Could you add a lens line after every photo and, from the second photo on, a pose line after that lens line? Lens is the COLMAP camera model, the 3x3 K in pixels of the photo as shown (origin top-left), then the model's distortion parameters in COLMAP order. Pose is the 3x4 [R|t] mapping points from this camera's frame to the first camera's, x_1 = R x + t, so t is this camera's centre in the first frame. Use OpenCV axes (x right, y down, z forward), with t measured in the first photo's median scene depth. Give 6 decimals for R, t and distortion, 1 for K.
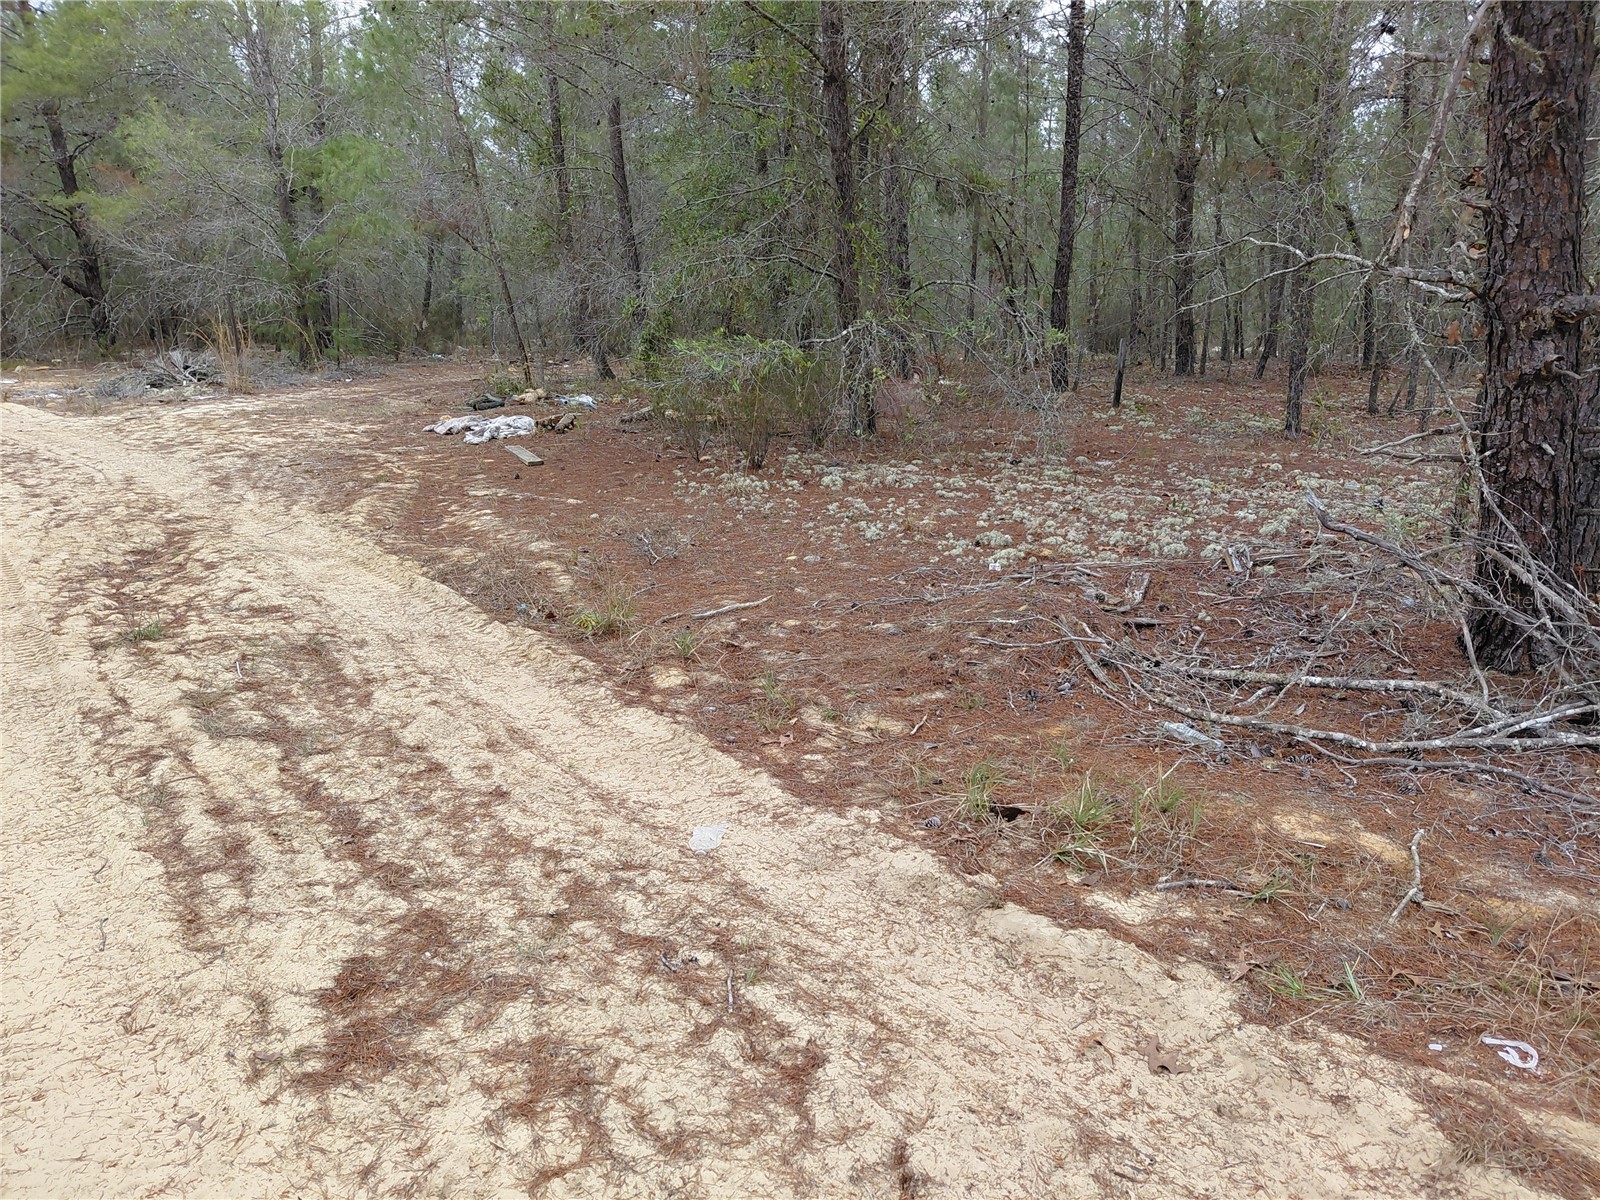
lens RADIAL K [[1163.2, 0, 807.6], [0, 1163.2, 600.1], [0, 0, 1]] dist [0.060441, -0.072672]
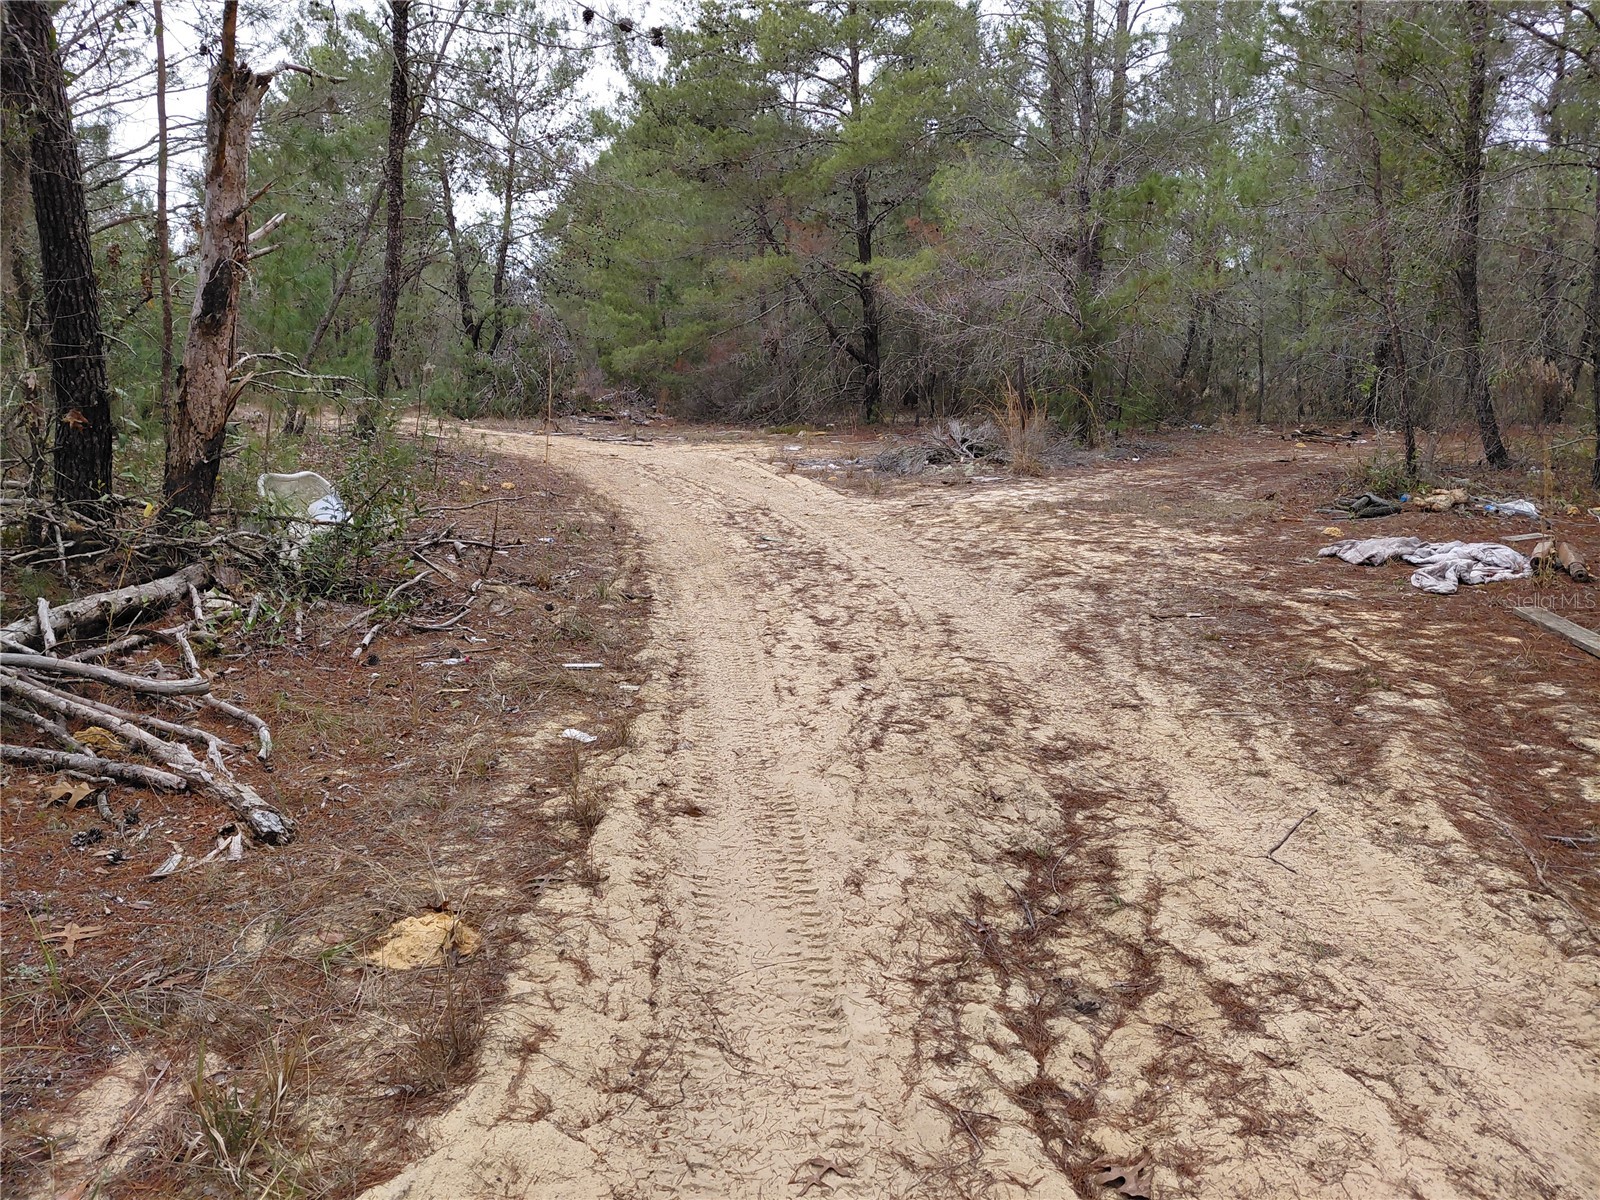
lens RADIAL K [[1163.2, 0, 807.6], [0, 1163.2, 600.1], [0, 0, 1]] dist [0.060441, -0.072672]
pose [[0.843941, 0.103809, -0.526295, -0.198572], [-0.131706, 0.991165, -0.015694, -0.064045], [0.520016, 0.082561, 0.850157, 0.262647]]
